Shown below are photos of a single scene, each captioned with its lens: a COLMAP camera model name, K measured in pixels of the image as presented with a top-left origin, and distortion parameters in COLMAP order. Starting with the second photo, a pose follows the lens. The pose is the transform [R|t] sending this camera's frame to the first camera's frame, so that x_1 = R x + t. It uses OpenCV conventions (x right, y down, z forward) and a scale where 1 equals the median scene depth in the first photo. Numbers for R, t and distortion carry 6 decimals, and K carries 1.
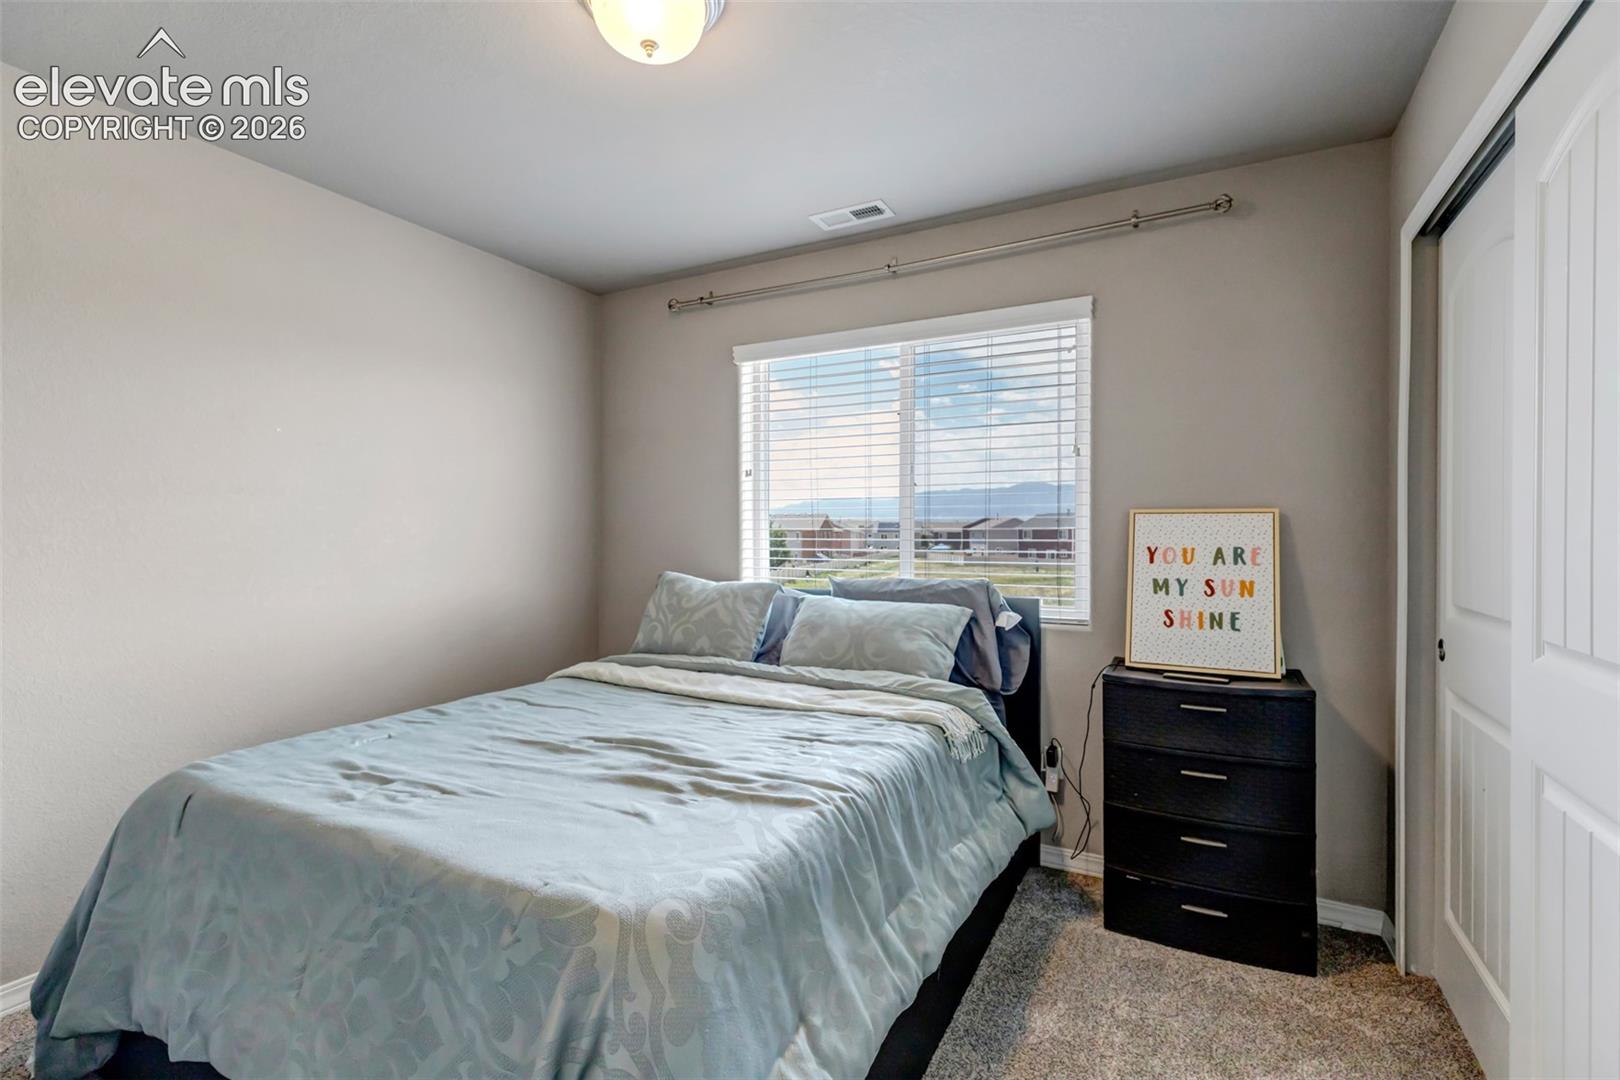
lens RADIAL K [[743.8, 0, 806.9], [0, 743.8, 541.8], [0, 0, 1]] dist [0.003284, -0.000052]
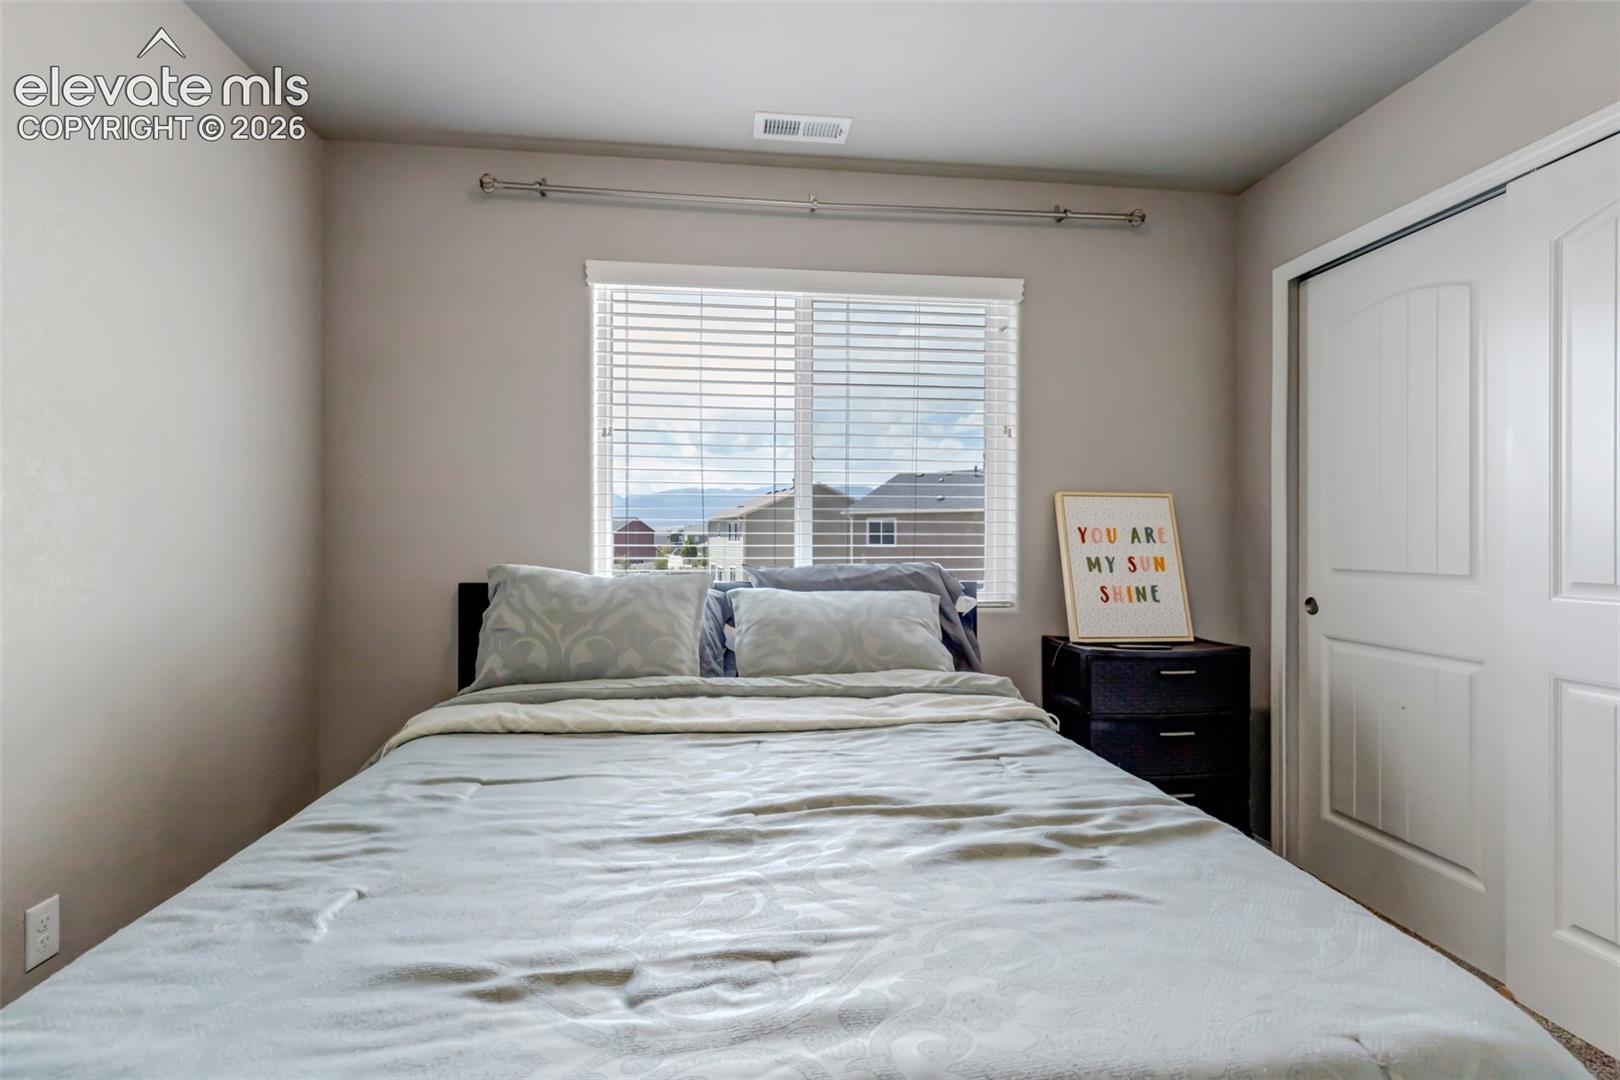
lens RADIAL K [[763.0, 0, 810.0], [0, 763.0, 540.0], [0, 0, 1]] dist [0.002493, 0.000057]
pose [[0.818672, 0.001227, 0.574260, -0.496888], [0.004724, 0.999950, -0.008870, 0.034199], [-0.574242, 0.009974, 0.818625, 0.357161]]
